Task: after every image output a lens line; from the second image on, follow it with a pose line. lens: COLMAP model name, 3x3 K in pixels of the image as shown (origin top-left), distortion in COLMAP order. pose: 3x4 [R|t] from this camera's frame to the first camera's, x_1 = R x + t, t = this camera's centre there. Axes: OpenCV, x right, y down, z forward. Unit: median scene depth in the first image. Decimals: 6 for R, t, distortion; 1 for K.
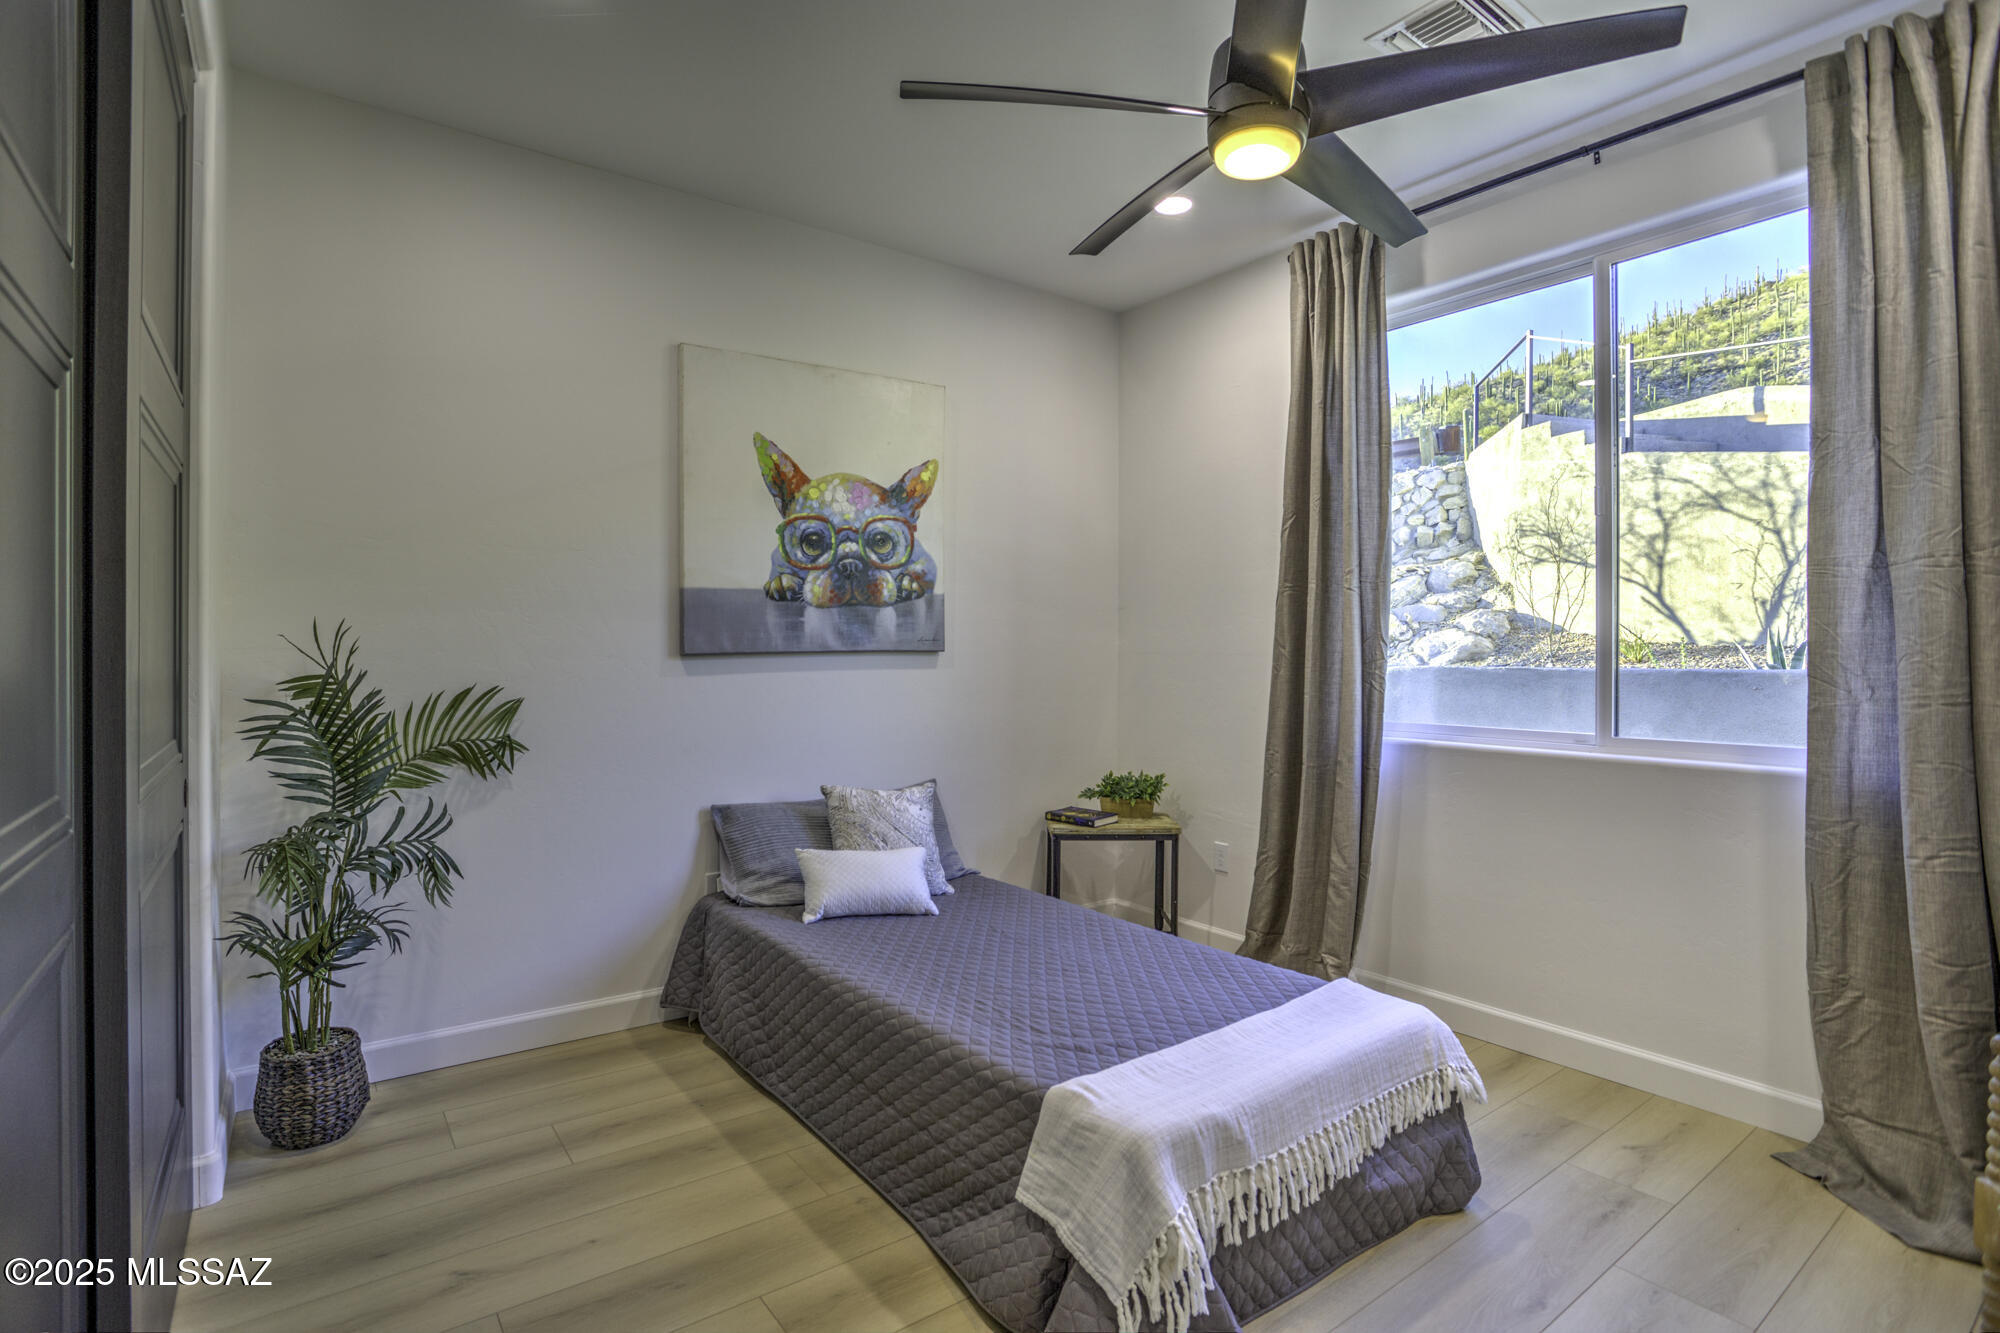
lens RADIAL K [[975.8, 0, 995.9], [0, 975.8, 657.3], [0, 0, 1]] dist [-0.063436, 0.024170]
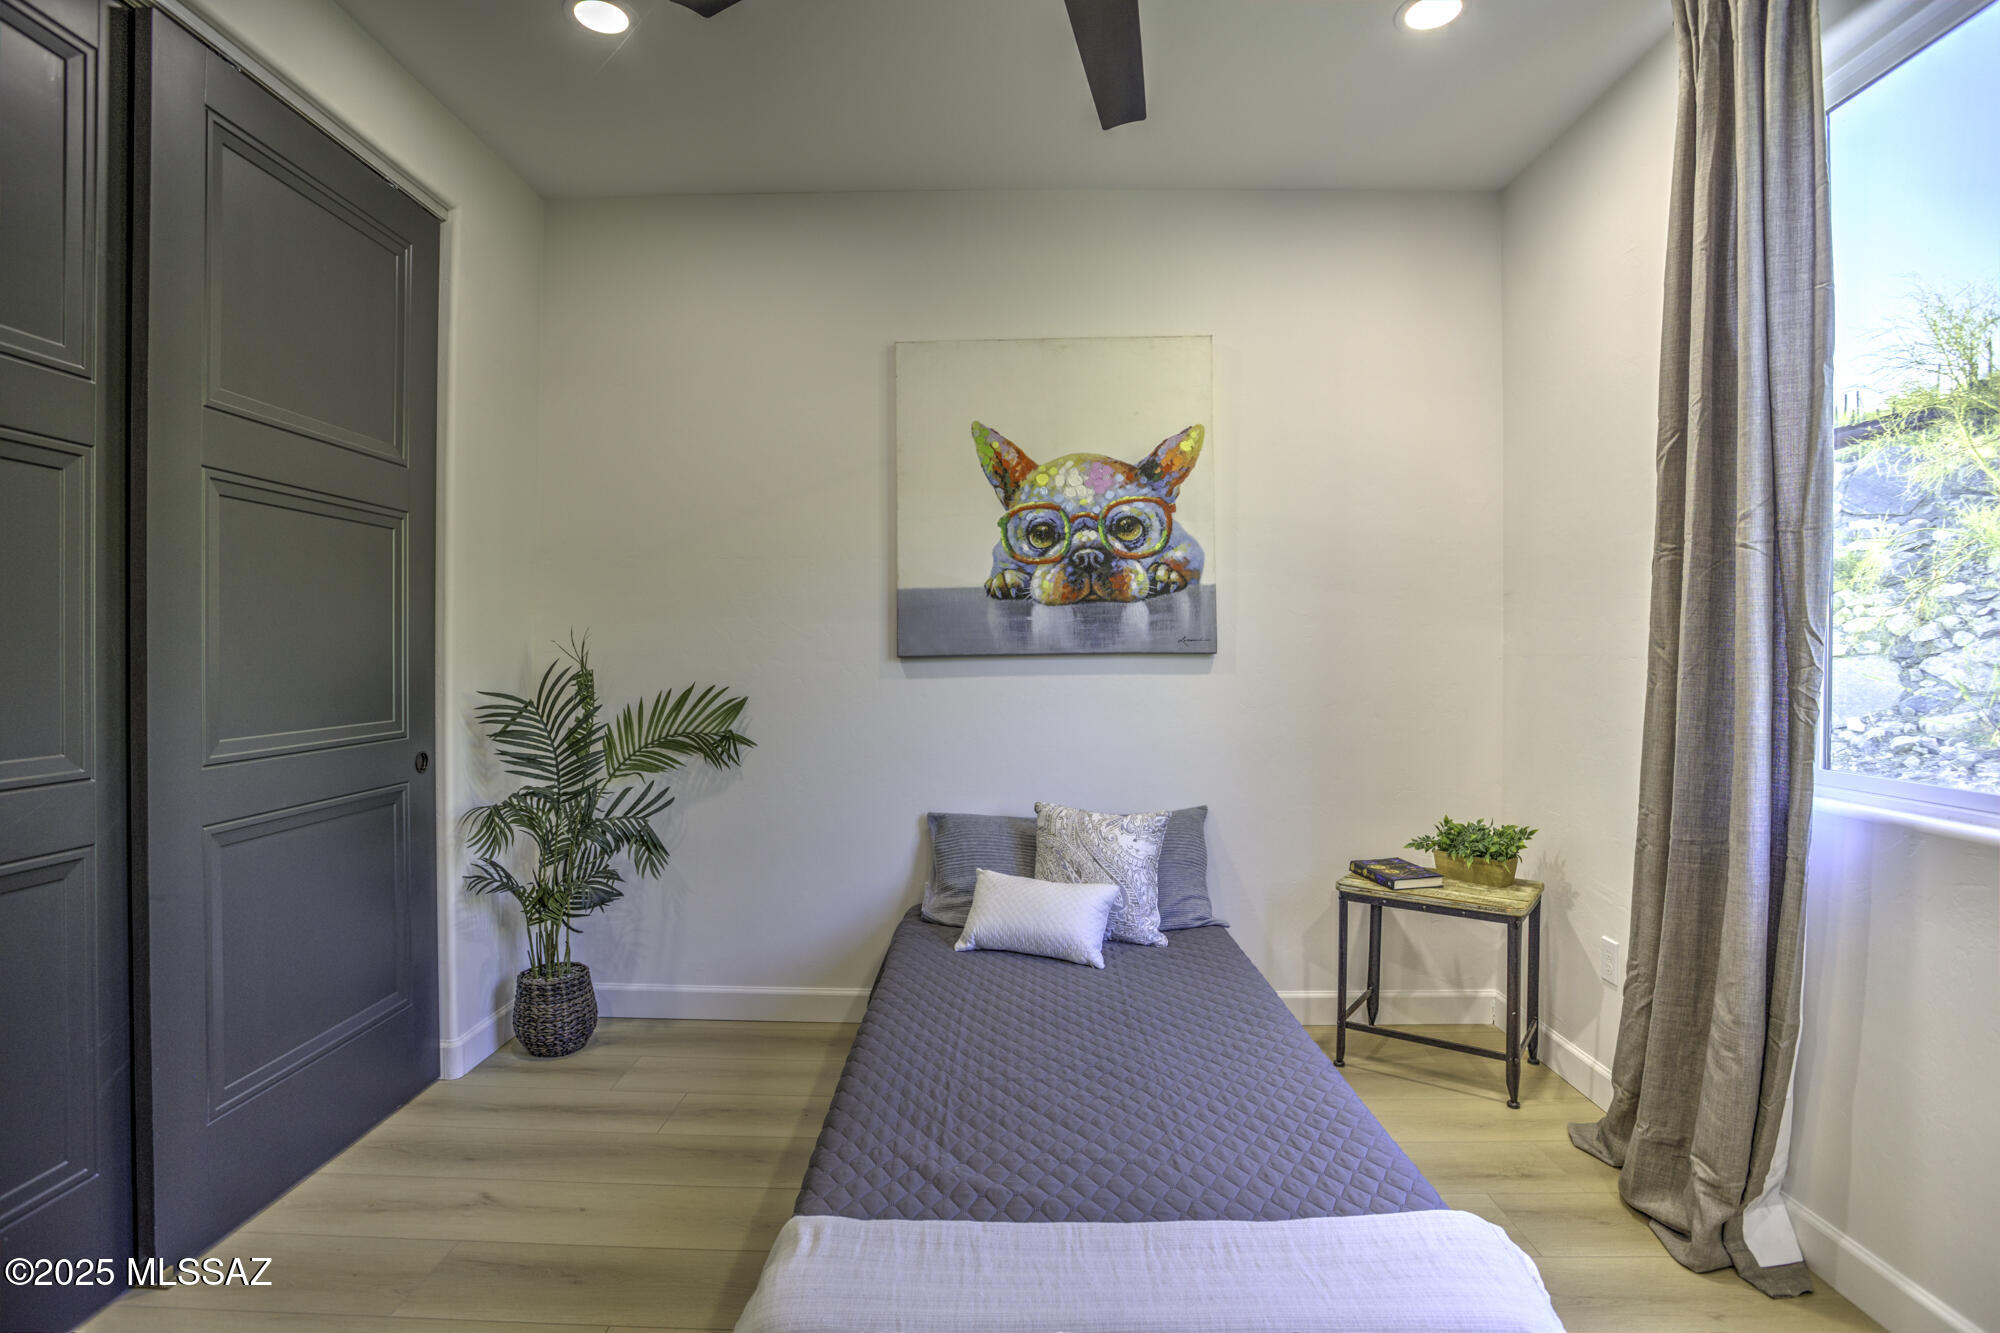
lens RADIAL K [[975.8, 0, 993.8], [0, 975.8, 660.1], [0, 0, 1]] dist [-0.063436, 0.024170]
pose [[0.788977, 0.002780, -0.614417, 0.353255], [-0.002364, 0.999996, 0.001488, -0.001373], [0.614418, 0.000279, 0.788980, 0.266124]]
